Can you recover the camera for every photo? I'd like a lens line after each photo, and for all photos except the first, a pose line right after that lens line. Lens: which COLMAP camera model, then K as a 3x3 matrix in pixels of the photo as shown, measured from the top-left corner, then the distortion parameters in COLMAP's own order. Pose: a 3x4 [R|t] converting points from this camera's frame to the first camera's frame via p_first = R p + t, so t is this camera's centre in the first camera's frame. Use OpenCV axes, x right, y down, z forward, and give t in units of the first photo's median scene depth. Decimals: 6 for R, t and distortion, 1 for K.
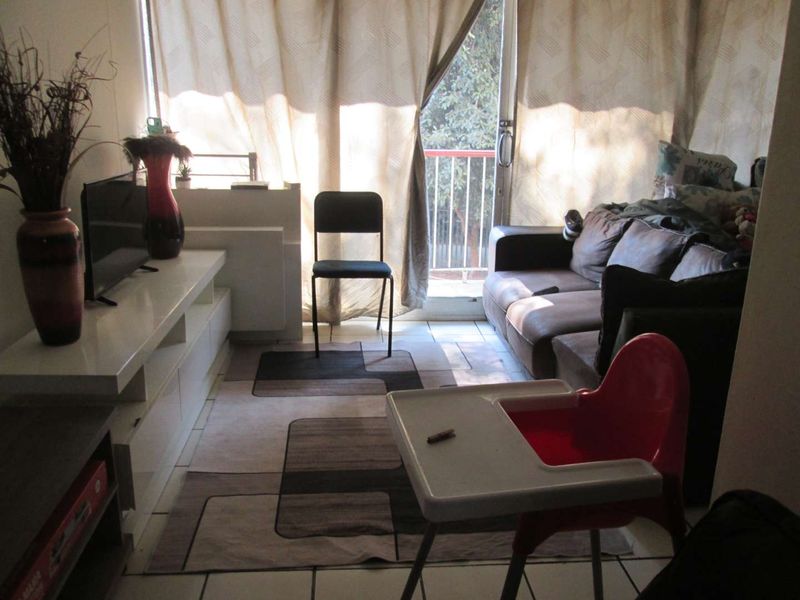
lens RADIAL K [[661.6, 0, 400.0], [0, 661.6, 300.0], [0, 0, 1]] dist [-0.056495, 0.028625]
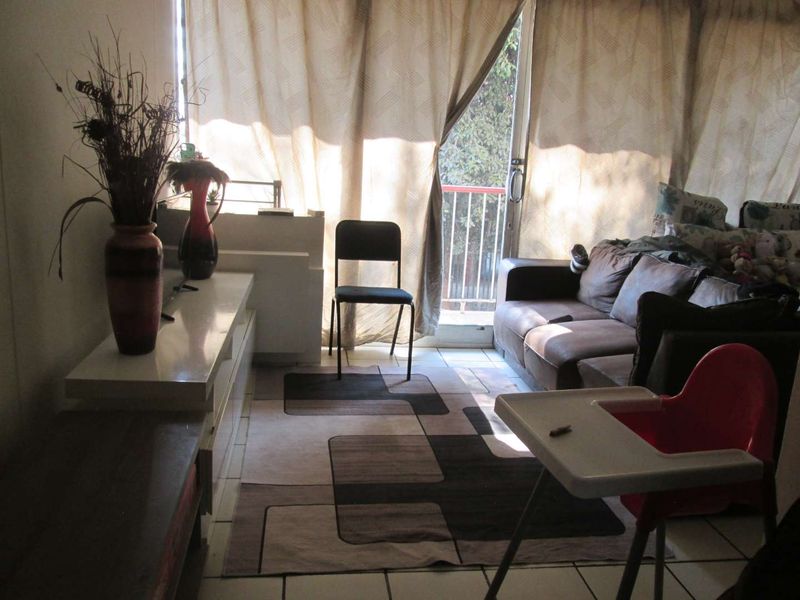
lens RADIAL K [[661.6, 0, 400.0], [0, 661.6, 300.0], [0, 0, 1]] dist [-0.056495, 0.028625]
pose [[0.997849, 0.022904, 0.061427, -0.093313], [-0.019517, 0.998286, -0.055169, 0.017394], [-0.062585, 0.053852, 0.996586, -0.036438]]
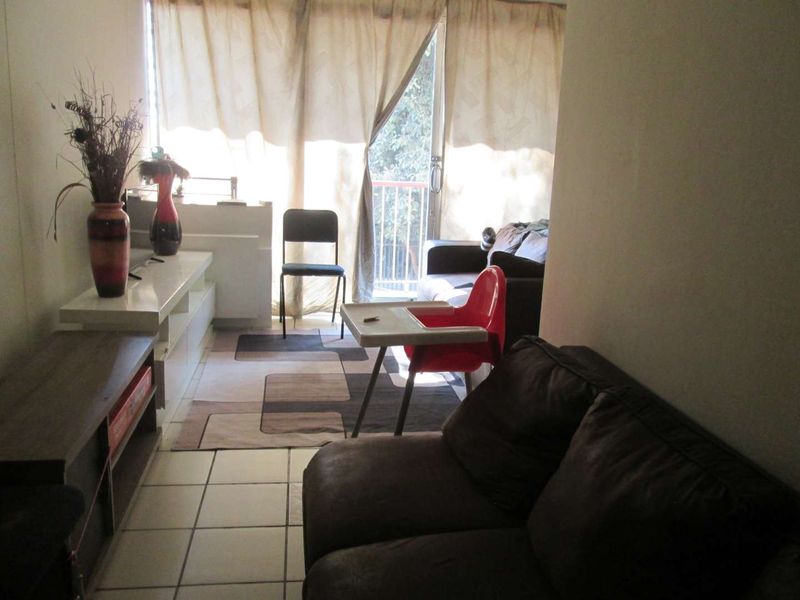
lens RADIAL K [[661.6, 0, 400.0], [0, 661.6, 300.0], [0, 0, 1]] dist [-0.056495, 0.028625]
pose [[0.997424, 0.009444, 0.071110, 0.003832], [-0.005024, 0.998059, -0.062074, 0.087280], [-0.071558, 0.061557, 0.995535, -0.257521]]
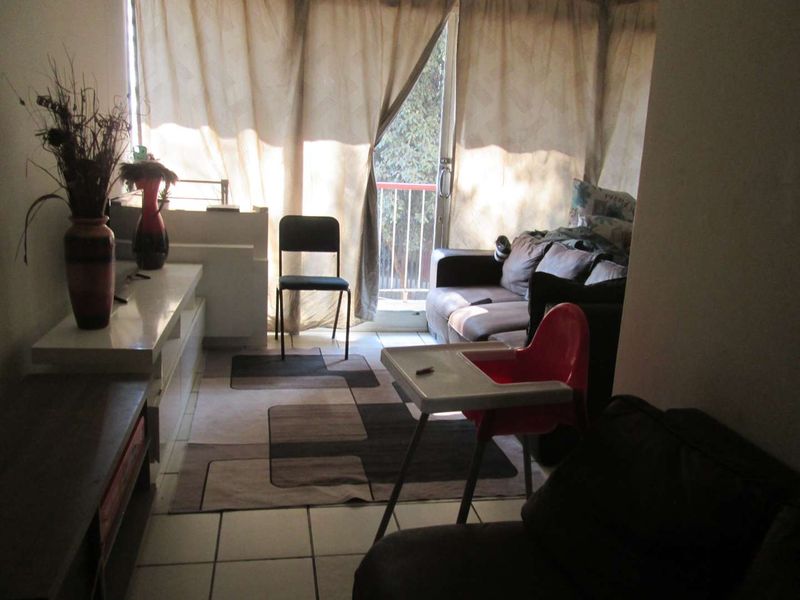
lens RADIAL K [[661.6, 0, 400.0], [0, 661.6, 300.0], [0, 0, 1]] dist [-0.056495, 0.028625]
pose [[0.993683, 0.008243, 0.111923, -0.051296], [-0.002269, 0.998571, -0.053398, 0.042666], [-0.112203, 0.052807, 0.992281, -0.145079]]
